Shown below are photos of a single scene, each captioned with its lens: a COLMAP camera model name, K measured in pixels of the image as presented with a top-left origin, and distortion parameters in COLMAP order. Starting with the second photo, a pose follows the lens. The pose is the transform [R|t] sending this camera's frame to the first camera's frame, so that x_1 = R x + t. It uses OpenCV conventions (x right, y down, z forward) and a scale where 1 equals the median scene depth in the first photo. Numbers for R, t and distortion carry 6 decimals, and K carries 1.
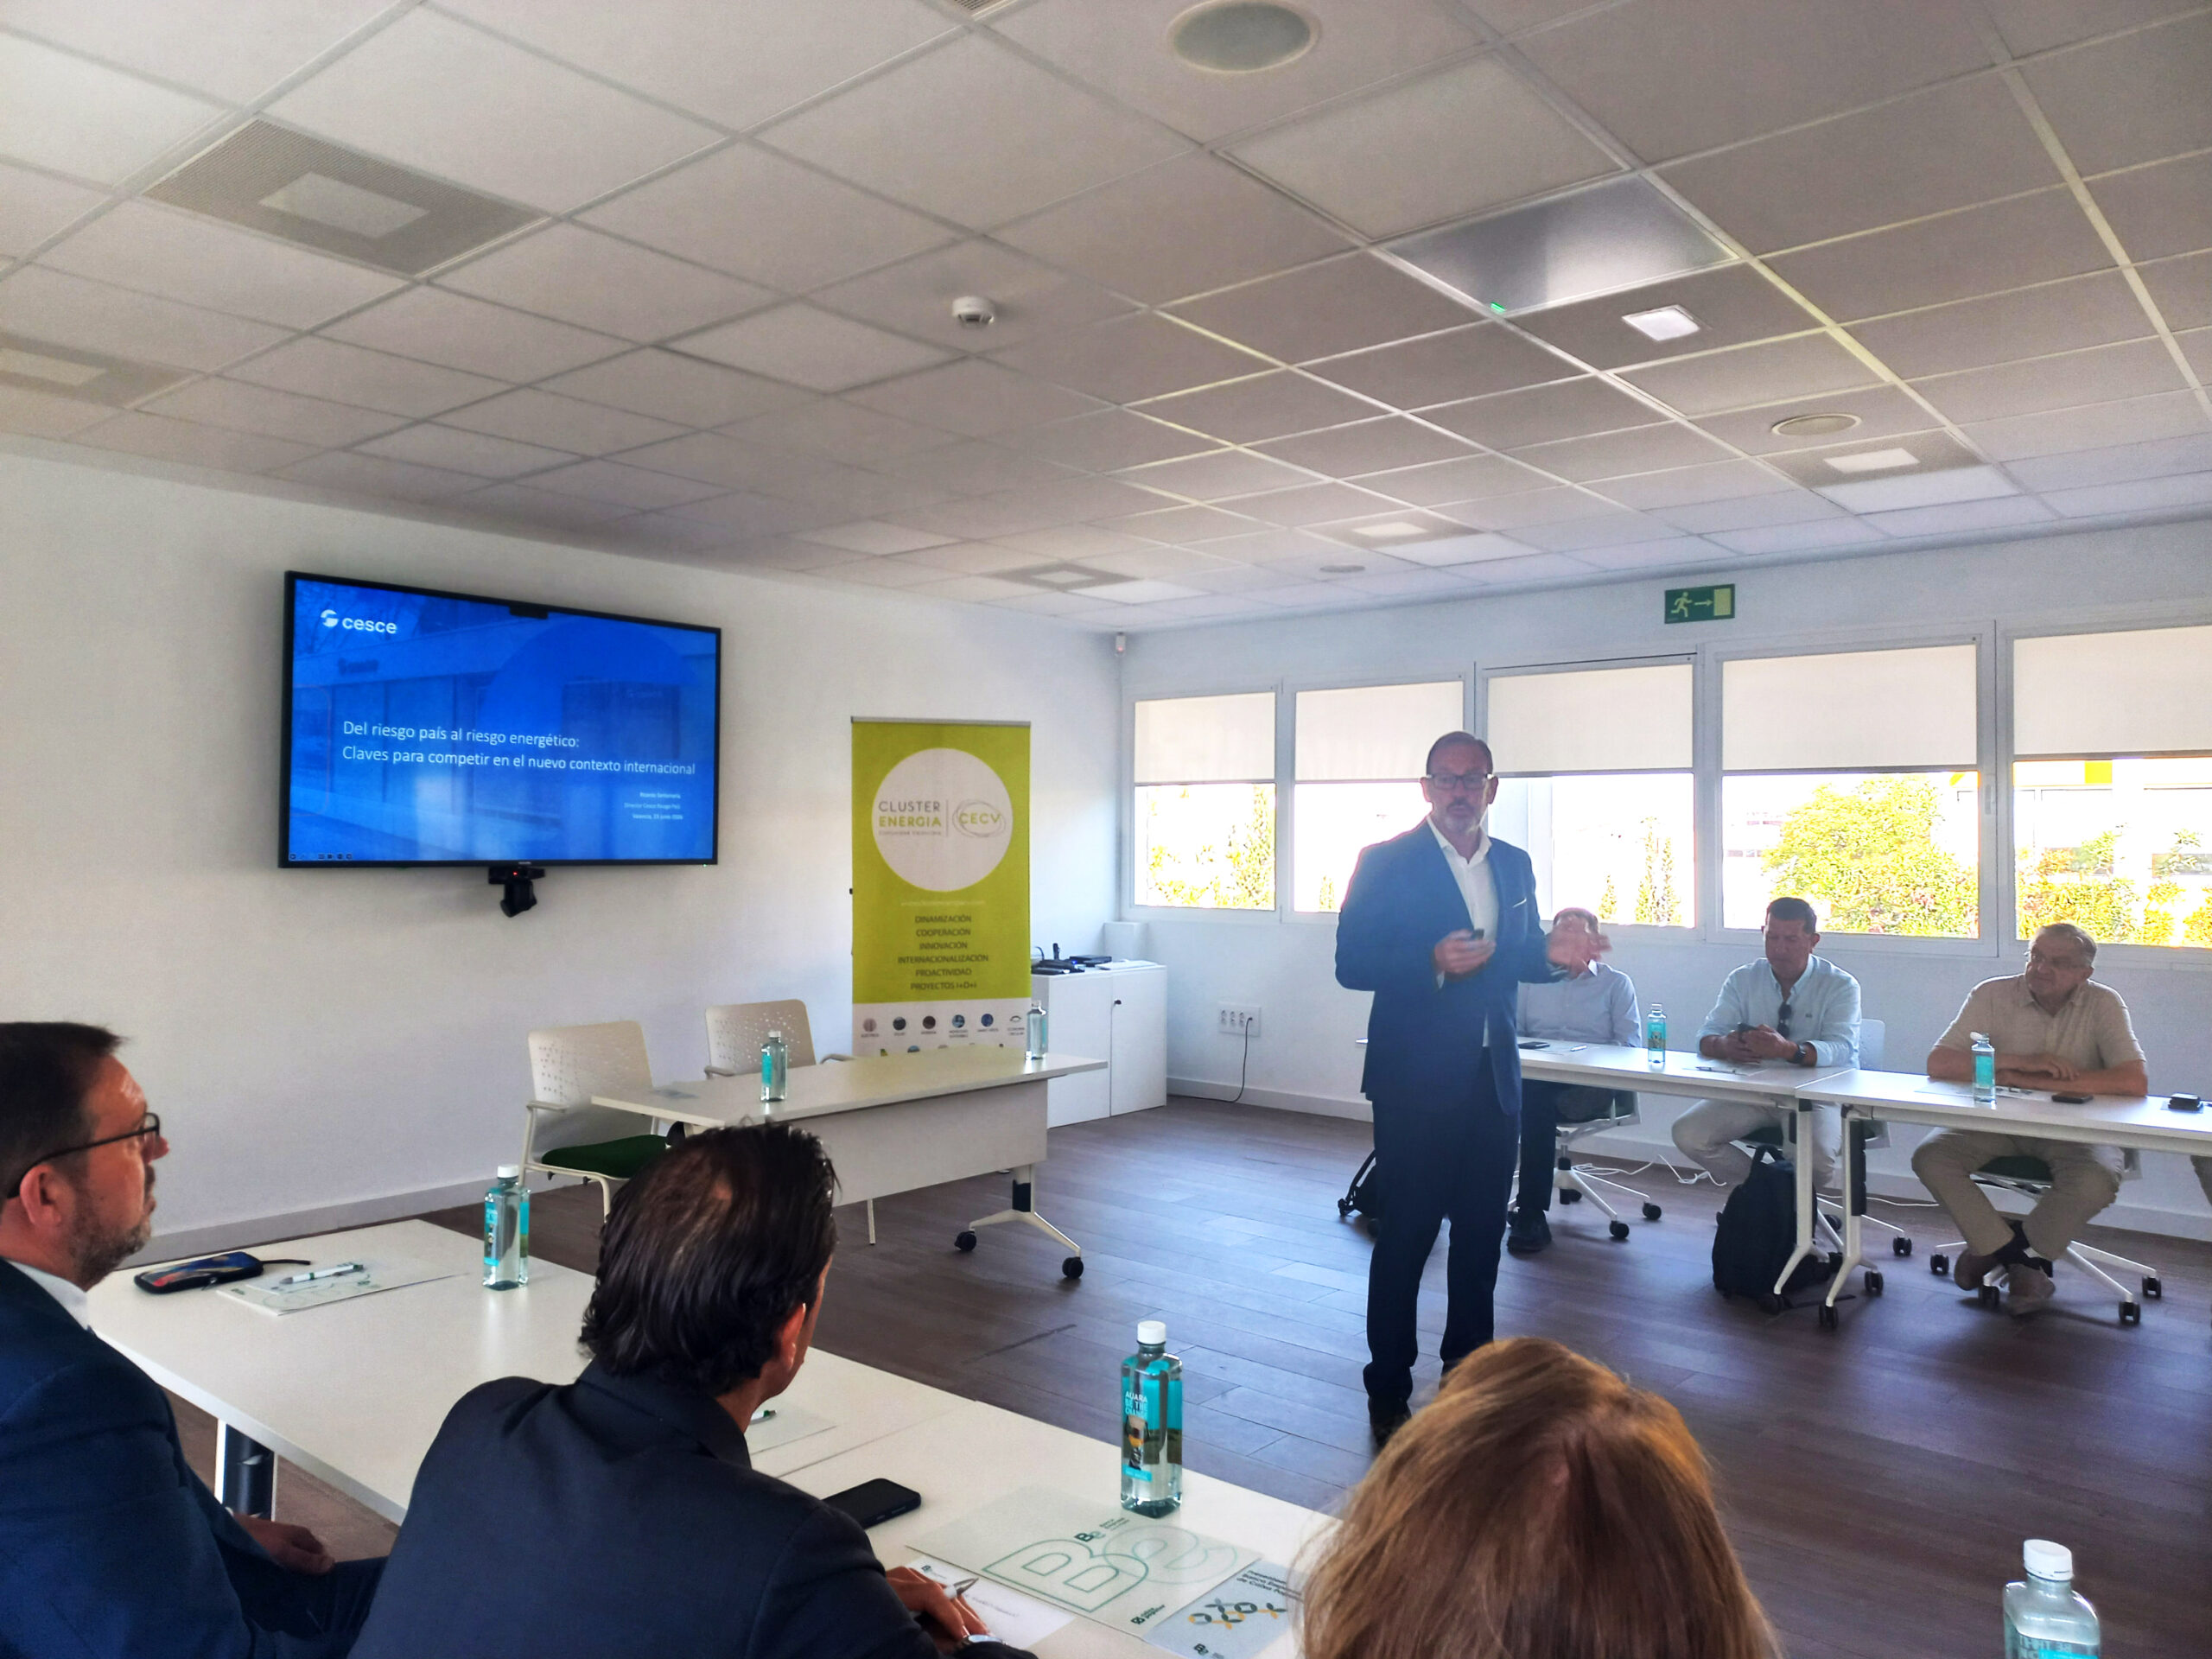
lens RADIAL K [[1573.7, 0, 1097.1], [0, 1573.7, 814.9], [0, 0, 1]] dist [0.071220, -0.020696]
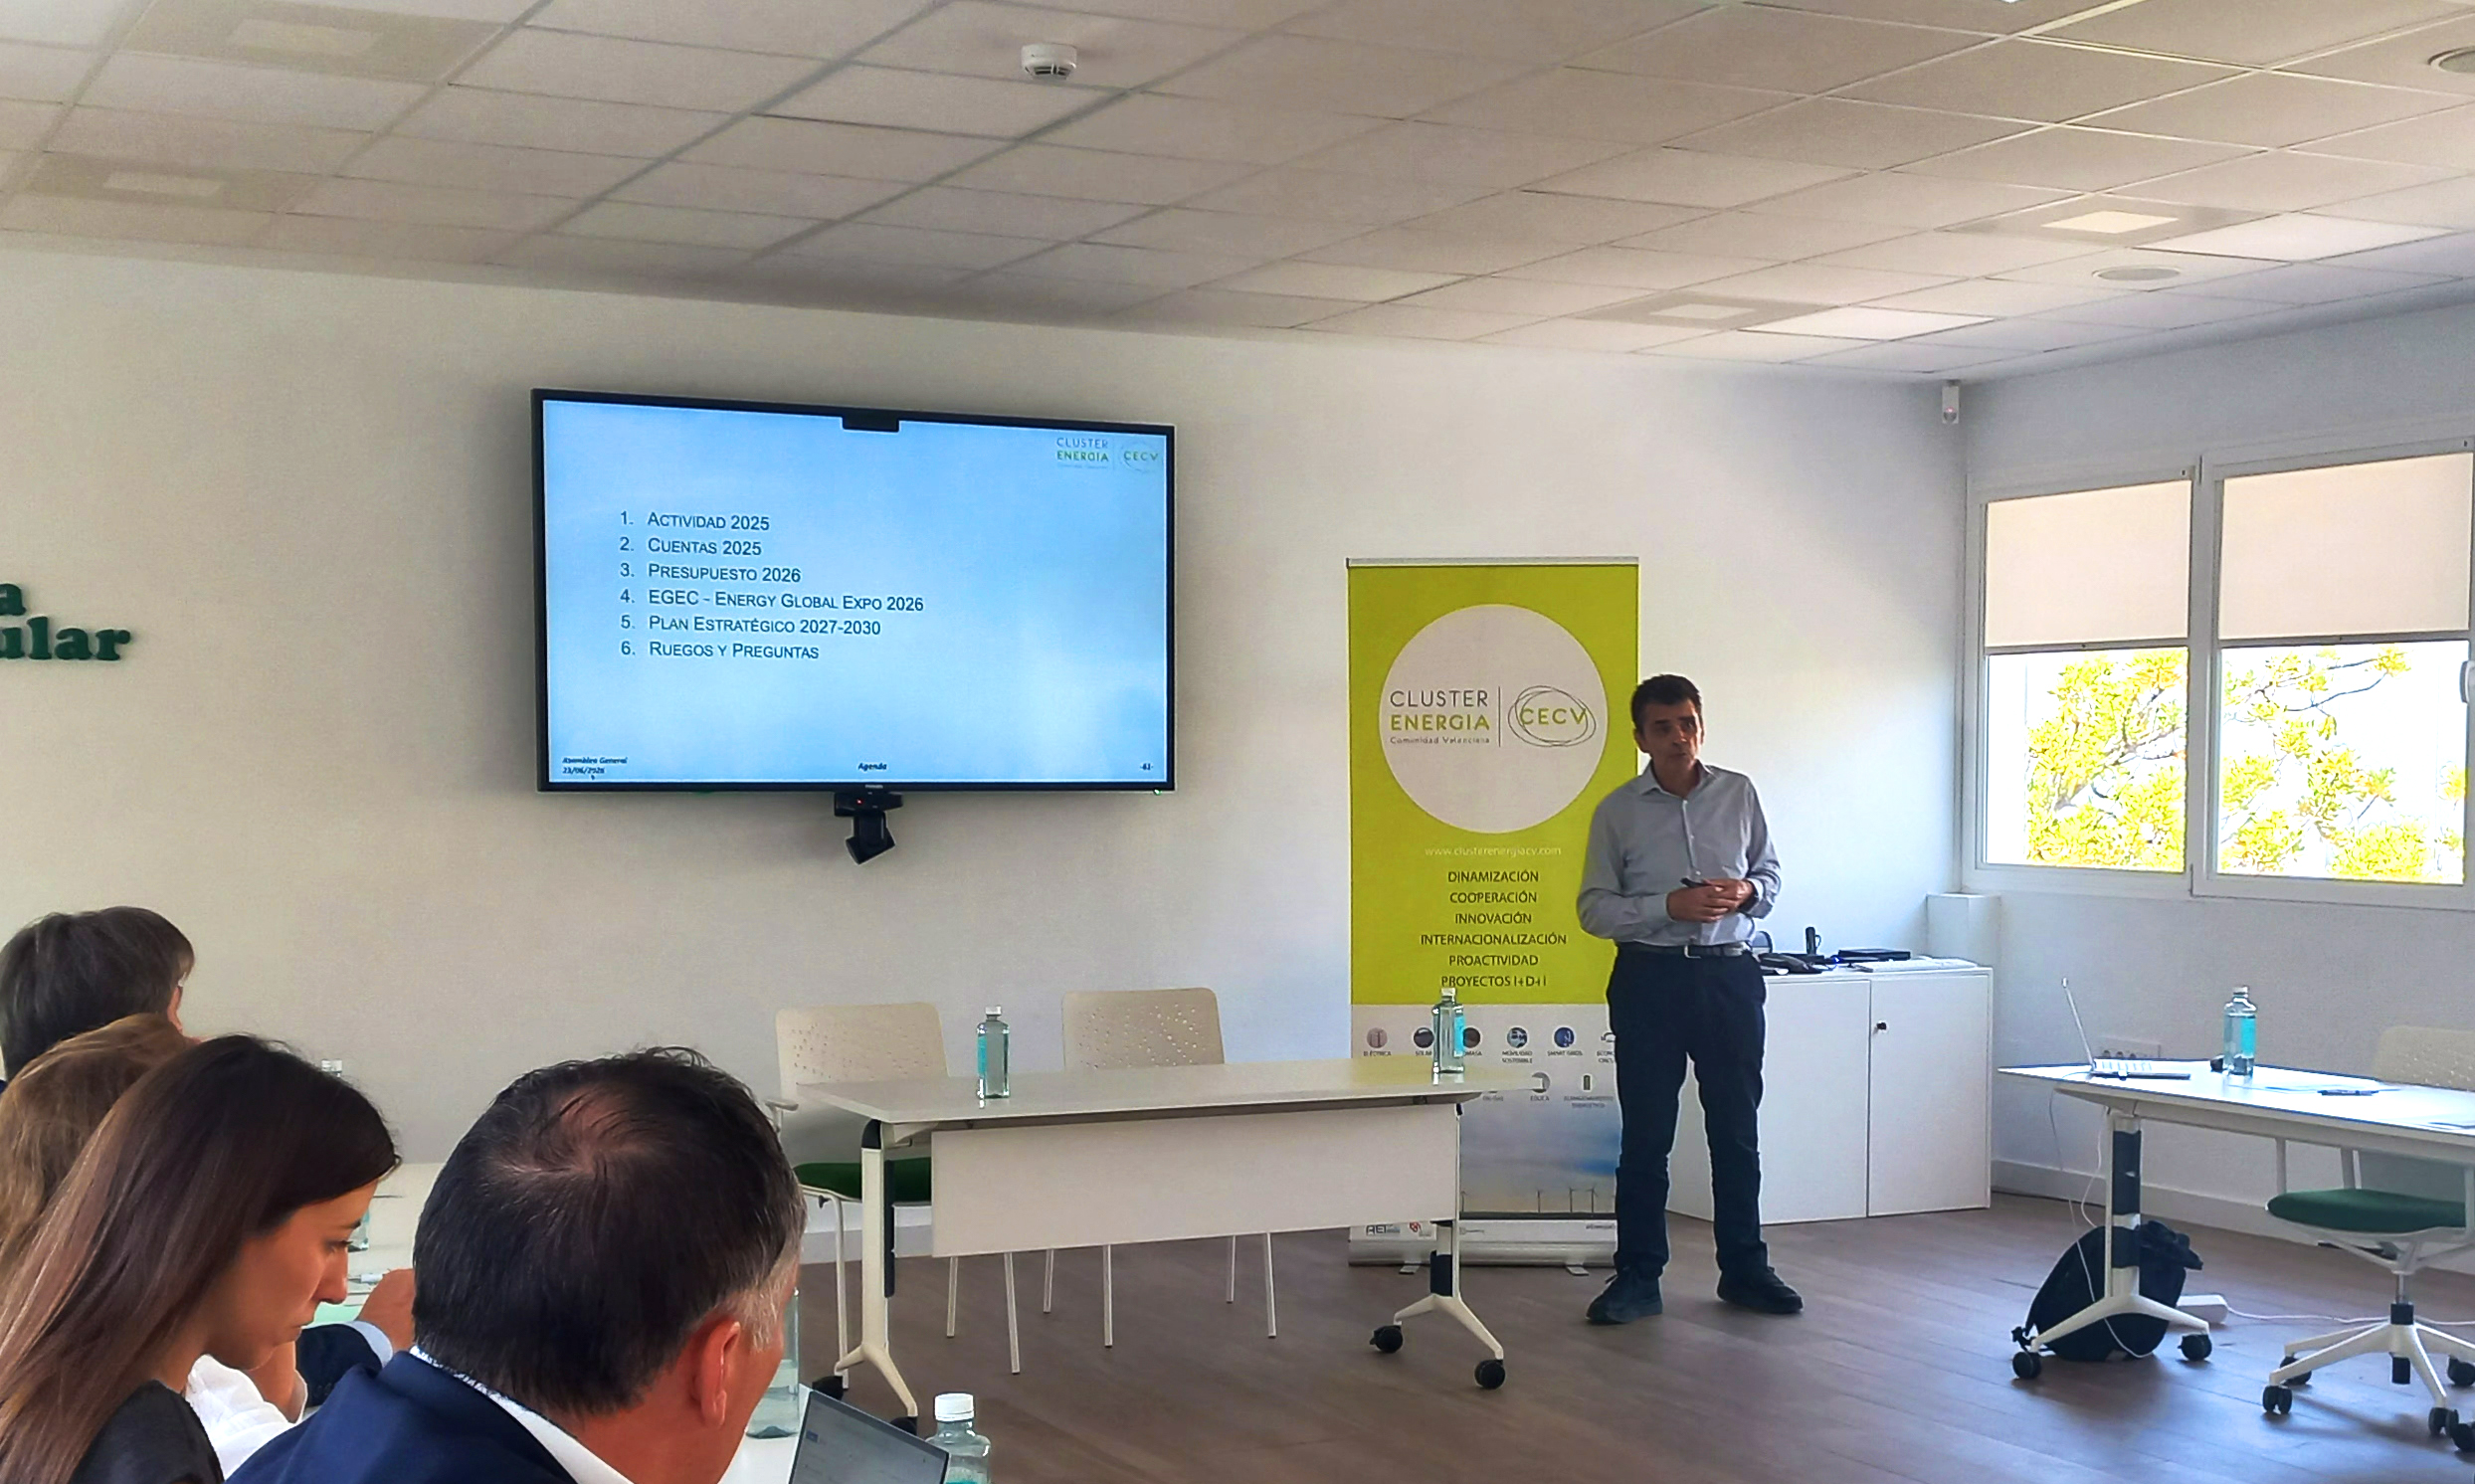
lens RADIAL K [[3277.9, 0, 1407.7], [0, 3277.9, 948.2], [0, 0, 1]] dist [0.096127, 0.000000]
pose [[0.932223, 0.014167, -0.361608, 0.346998], [0.012009, 0.997472, 0.070039, 0.002291], [0.361686, -0.069634, 0.929696, -0.239569]]
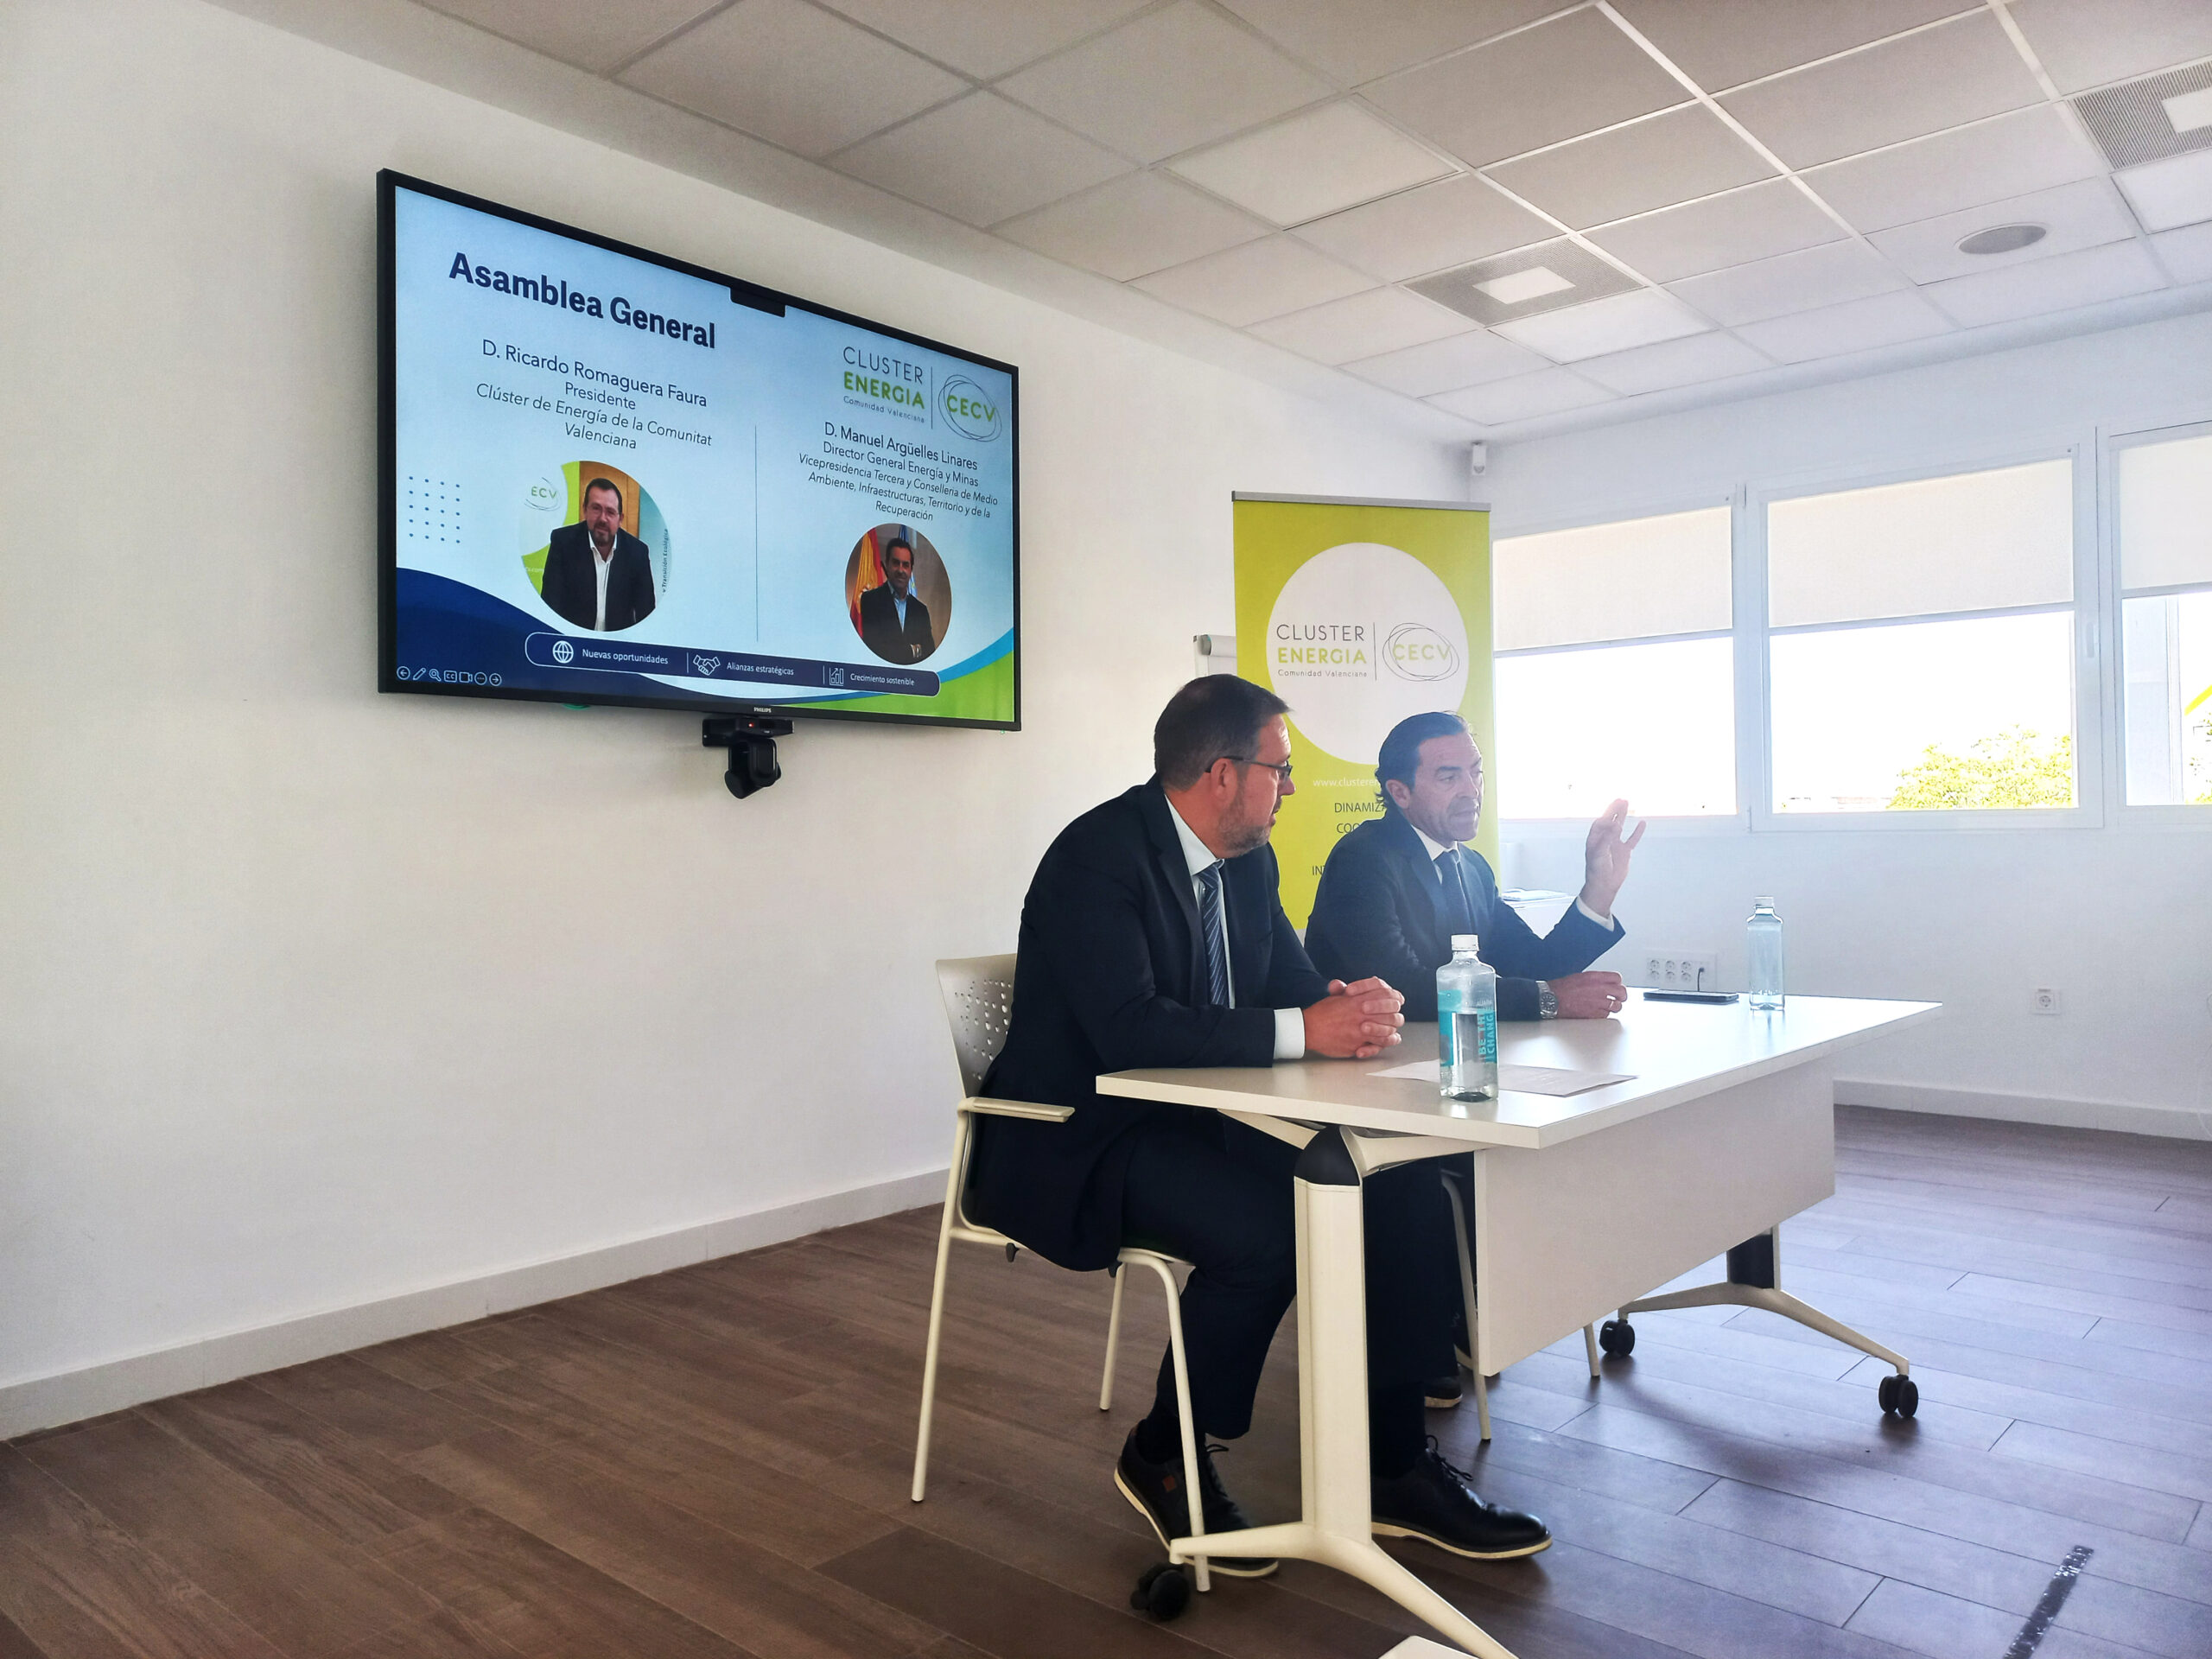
lens RADIAL K [[1573.7, 0, 1090.7], [0, 1573.7, 811.5], [0, 0, 1]] dist [0.071220, -0.020696]
pose [[0.999643, -0.018691, -0.019106, -0.200732], [0.018770, 0.999816, 0.003984, 0.063081], [0.019028, -0.004341, 0.999810, 0.351898]]
